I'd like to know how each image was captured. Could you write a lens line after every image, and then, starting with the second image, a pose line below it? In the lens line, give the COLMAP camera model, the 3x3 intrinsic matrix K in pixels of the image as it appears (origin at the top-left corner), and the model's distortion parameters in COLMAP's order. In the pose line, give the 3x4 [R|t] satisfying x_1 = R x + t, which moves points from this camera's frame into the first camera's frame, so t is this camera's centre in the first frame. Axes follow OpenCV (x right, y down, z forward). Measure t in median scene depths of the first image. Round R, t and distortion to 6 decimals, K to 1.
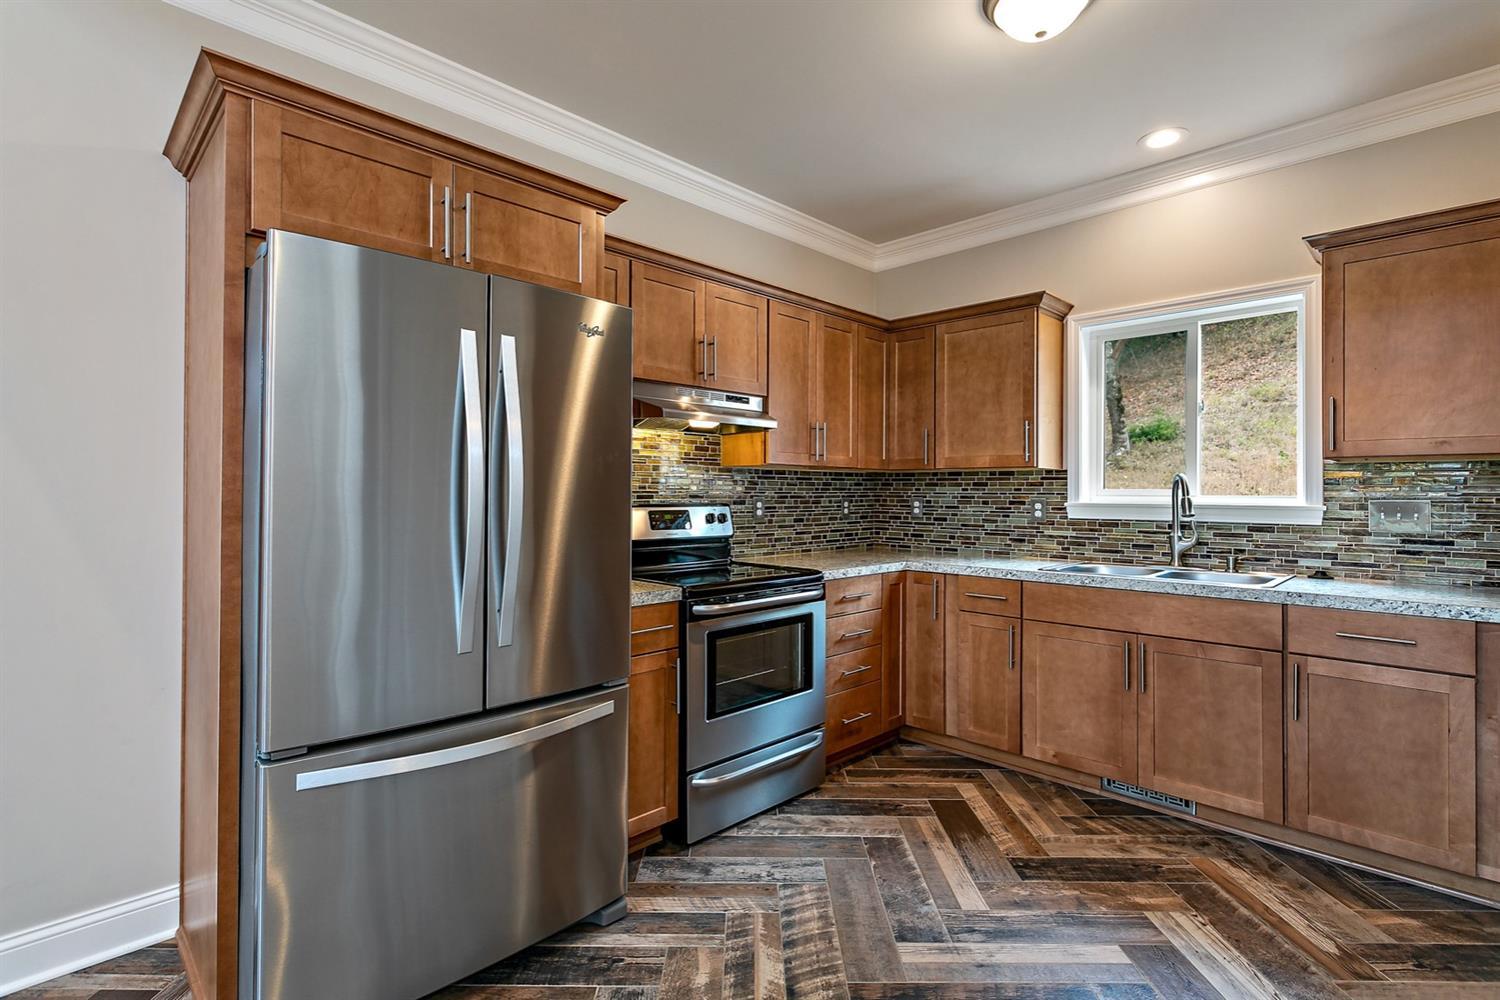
lens RADIAL K [[713.0, 0, 745.5], [0, 713.0, 487.1], [0, 0, 1]] dist [0.001238, 0.001378]
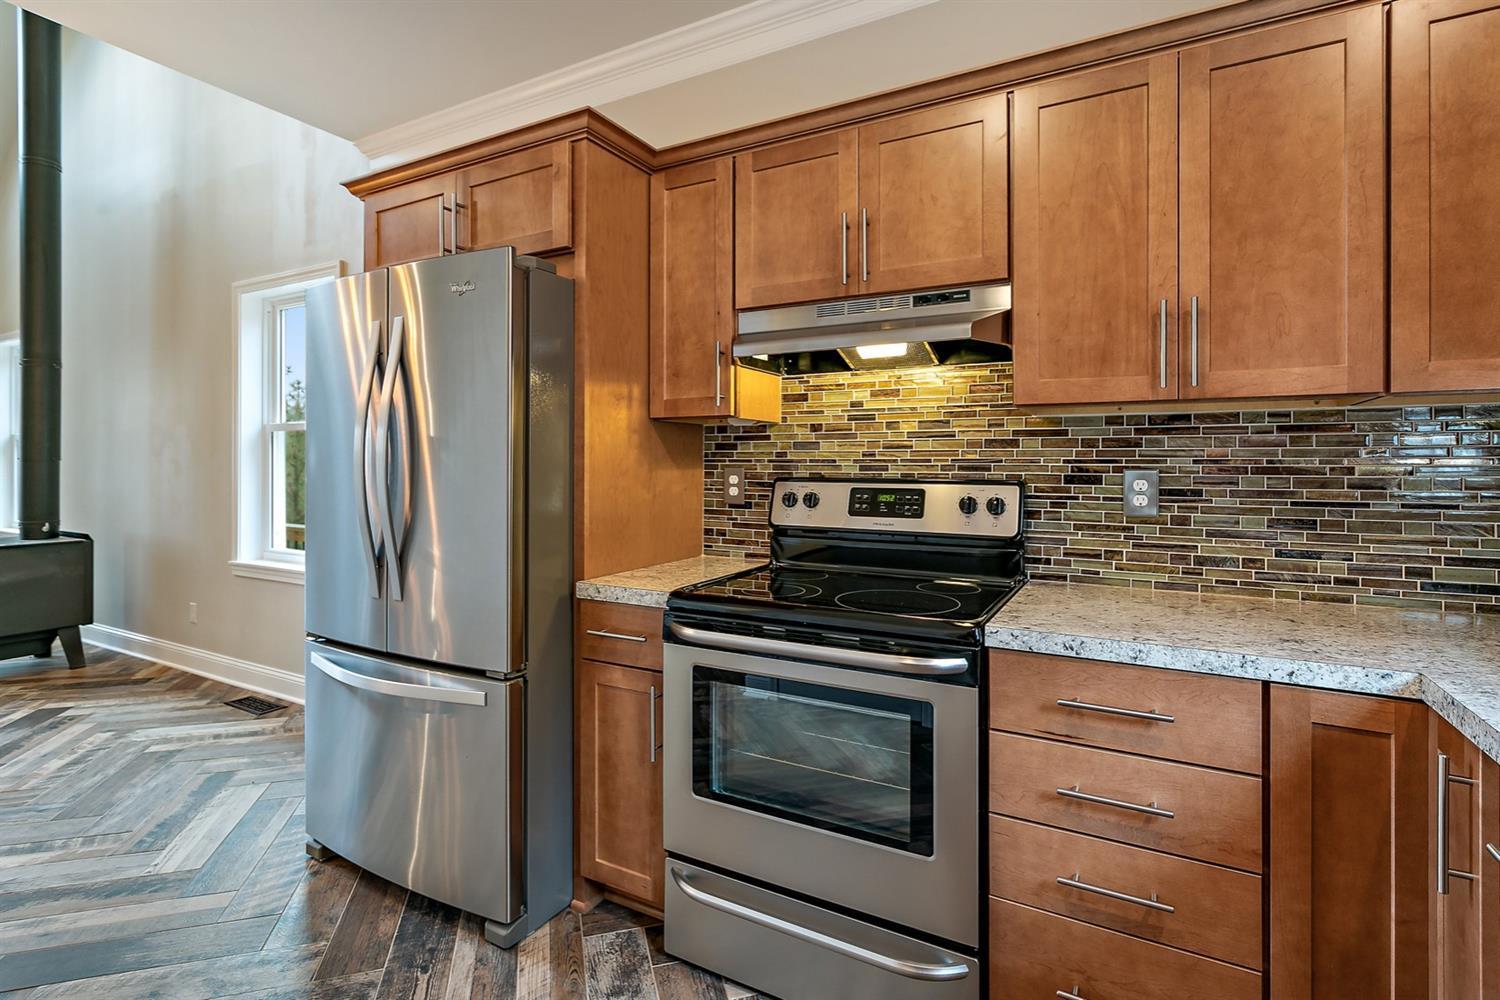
lens RADIAL K [[721.1, 0, 754.9], [0, 721.1, 460.3], [0, 0, 1]] dist [-0.002289, -0.000434]
pose [[0.280665, -0.007923, -0.959773, 0.477301], [0.005338, 0.999963, -0.006693, 0.009911], [0.959791, -0.003245, 0.280697, 0.657987]]
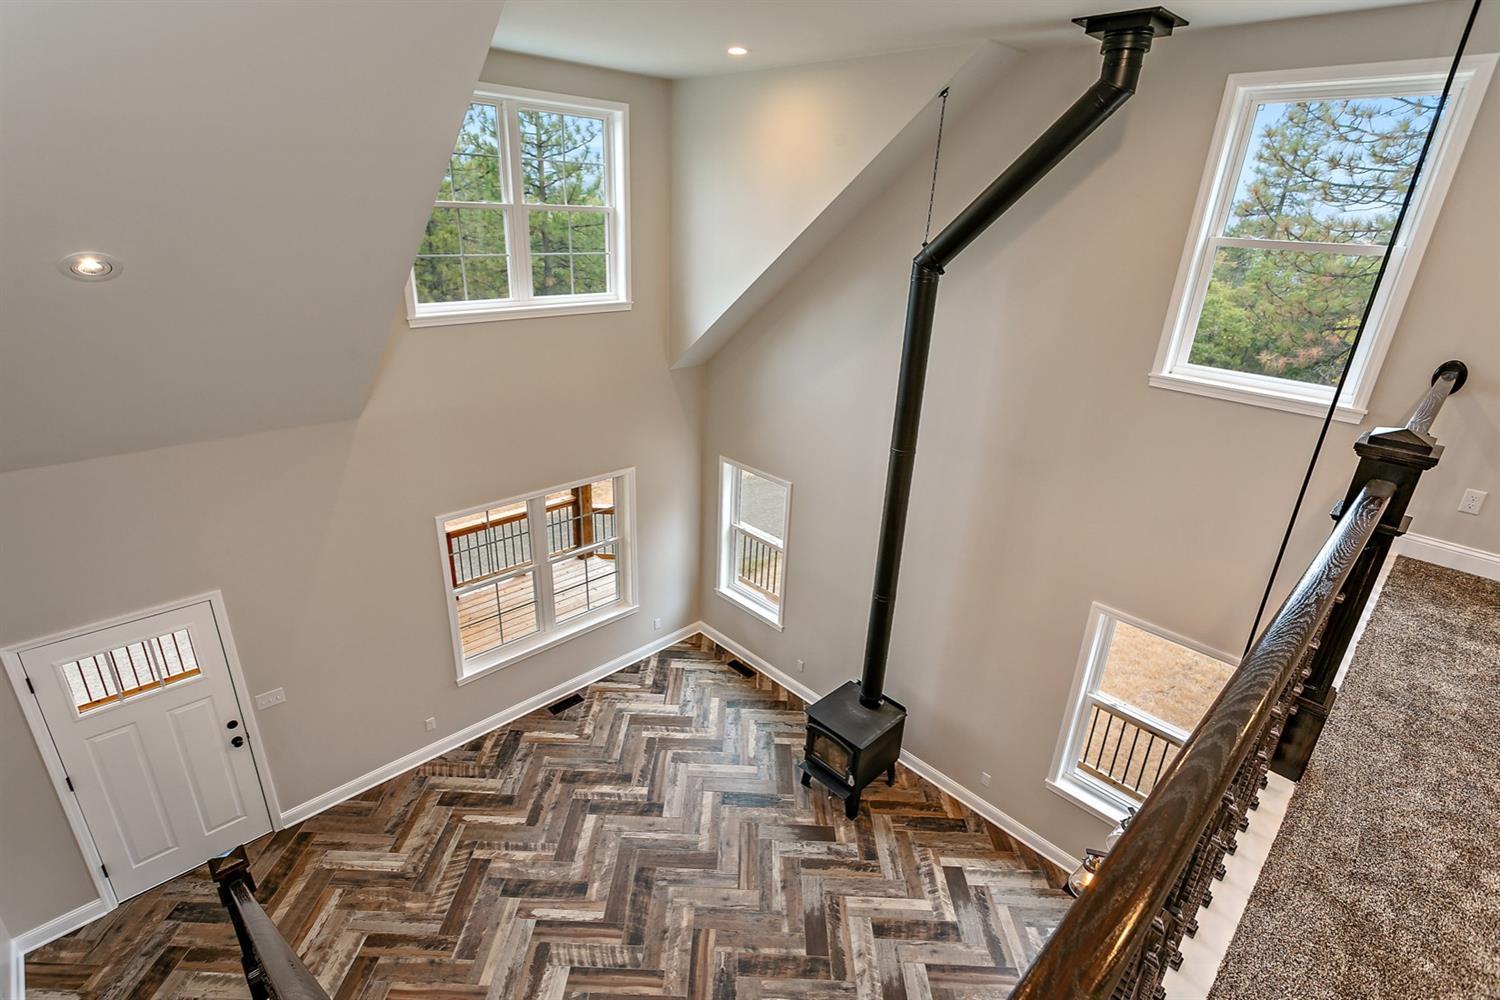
lens RADIAL K [[713.0, 0, 745.5], [0, 713.0, 487.1], [0, 0, 1]] dist [0.001238, 0.001378]
pose [[-0.017638, 0.363568, -0.931401, 0.357597], [-0.034015, 0.930788, 0.363973, -1.024100], [0.999266, 0.038101, -0.004051, -0.550534]]
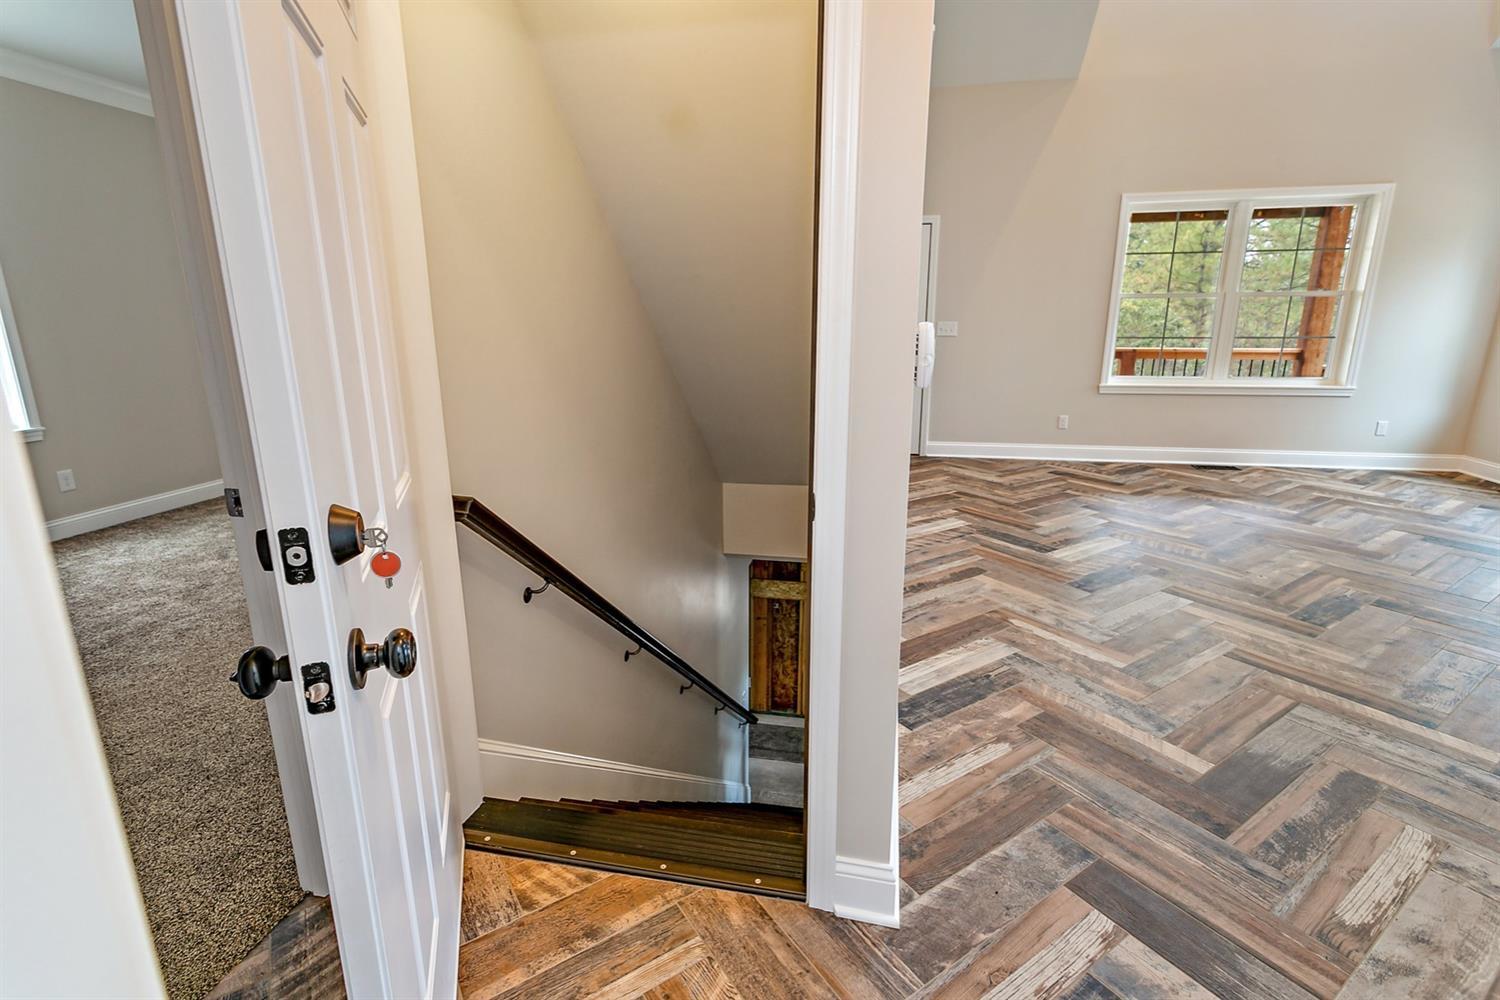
lens RADIAL K [[705.6, 0, 744.6], [0, 705.6, 490.1], [0, 0, 1]] dist [0.001227, 0.000027]
pose [[-0.834622, 0.133273, -0.534457, 0.616963], [0.004862, 0.972033, 0.234795, -0.014235], [0.550802, 0.193366, -0.811928, -0.252397]]
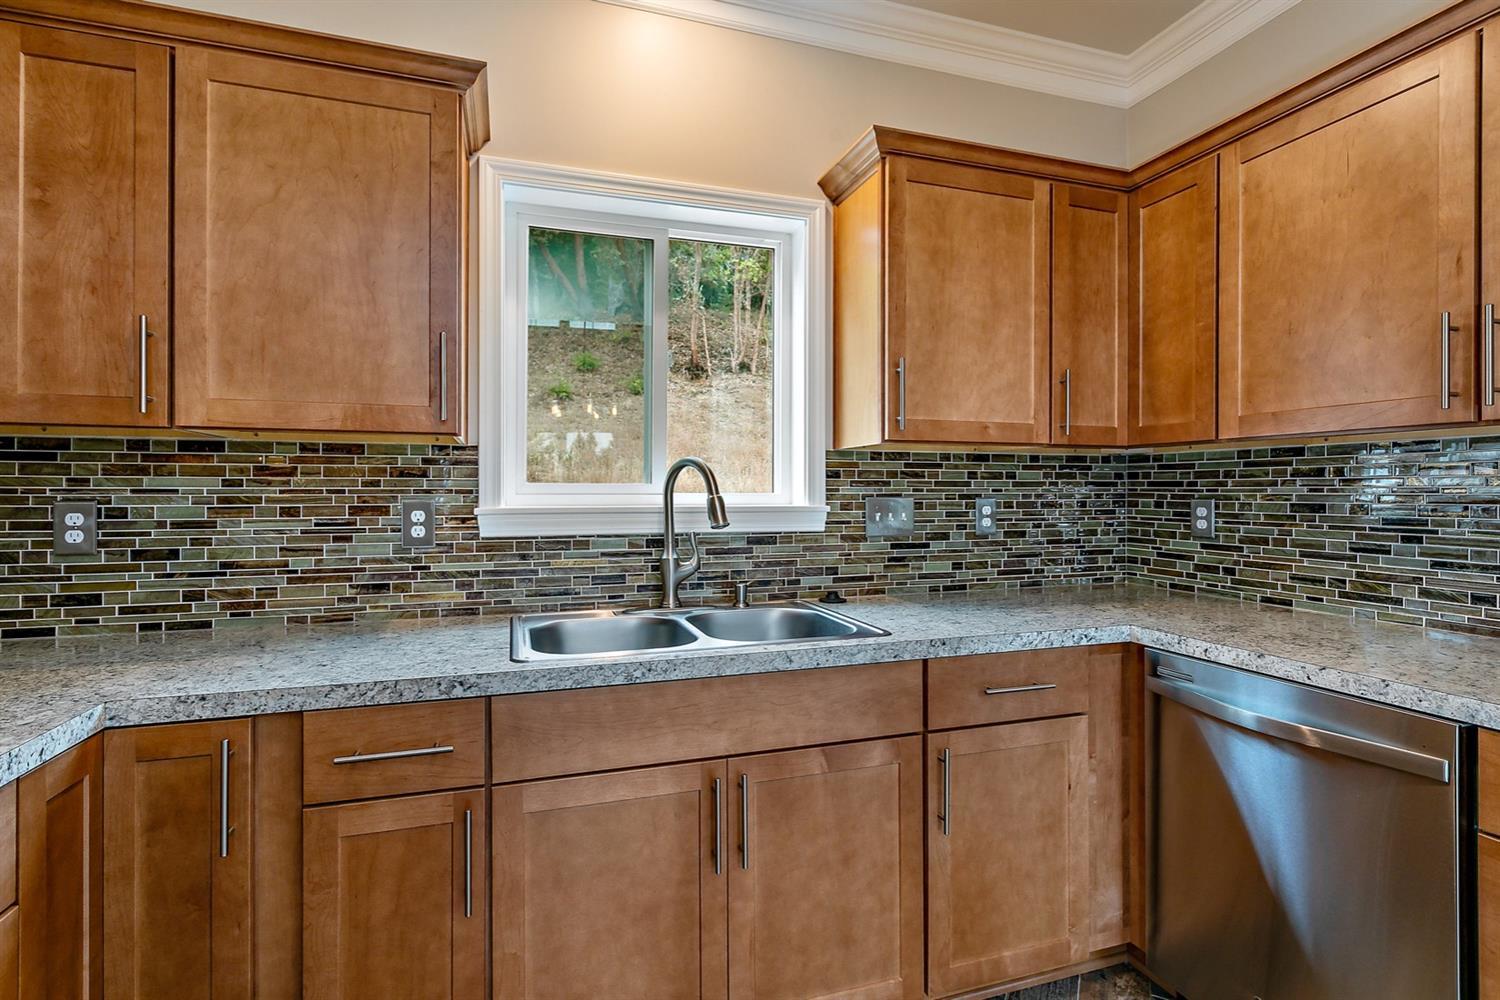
lens RADIAL K [[721.9, 0, 742.8], [0, 721.9, 491.4], [0, 0, 1]] dist [0.002861, -0.000375]
pose [[0.454210, -0.002877, 0.890890, 0.068719], [-0.004082, 0.999978, 0.005310, 0.006233], [-0.890885, -0.006048, 0.454188, 0.628477]]
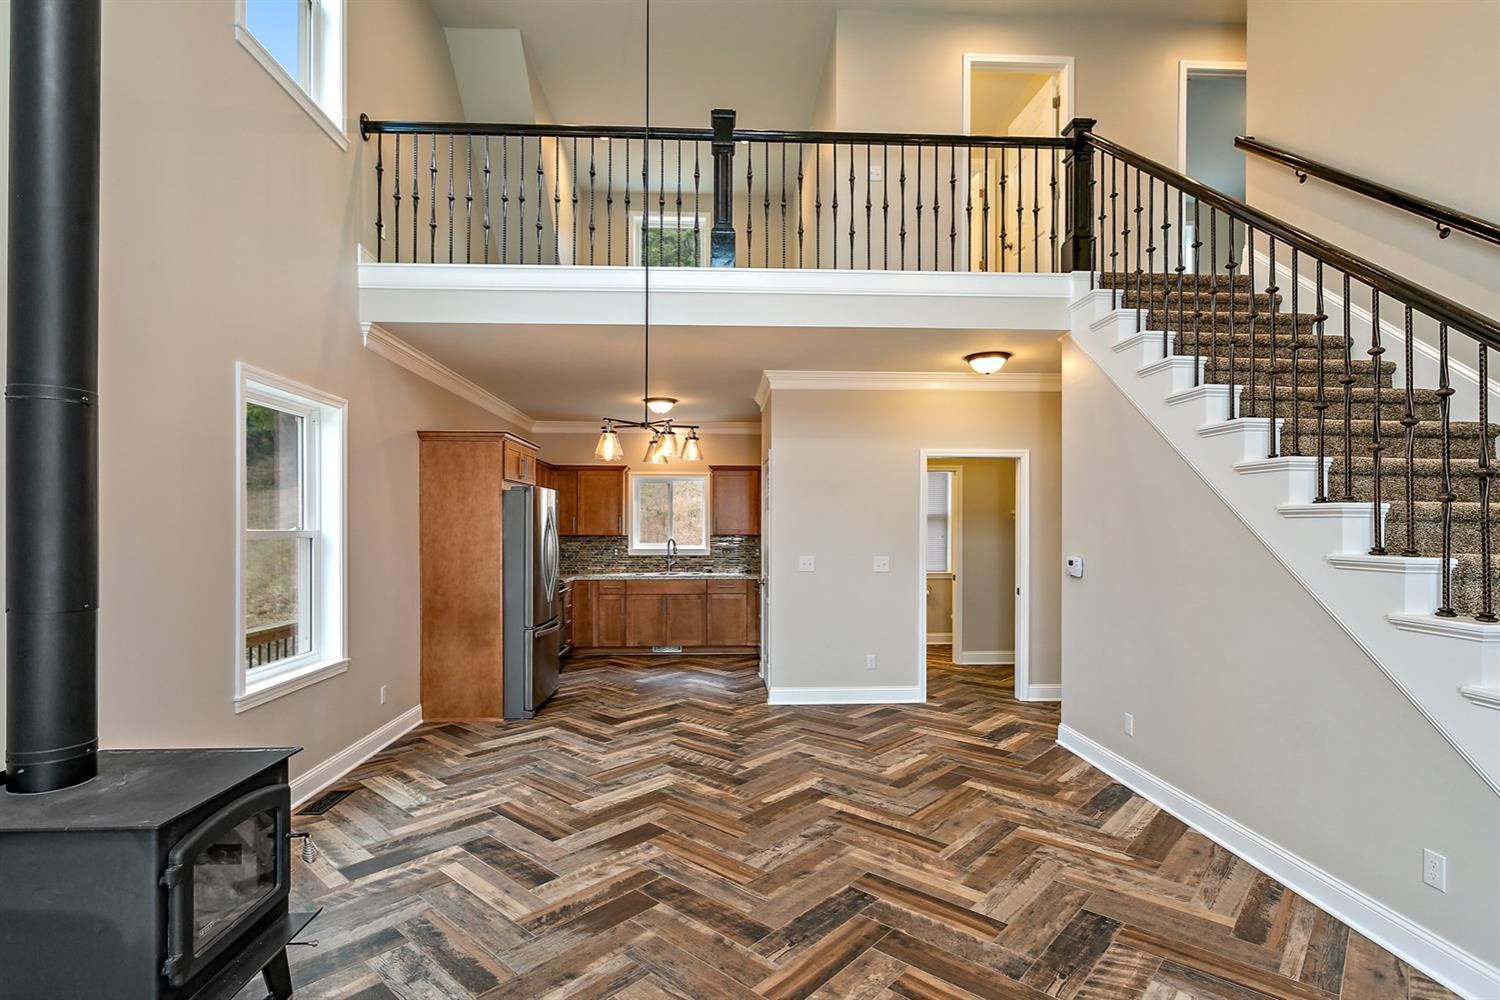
lens RADIAL K [[723.8, 0, 746.3], [0, 723.8, 525.0], [0, 0, 1]] dist [0.000537, 0.000331]
pose [[0.673128, -0.003337, 0.739519, -1.196991], [-0.001344, 0.999983, 0.005736, -0.080377], [-0.739525, -0.004855, 0.673111, -1.043285]]
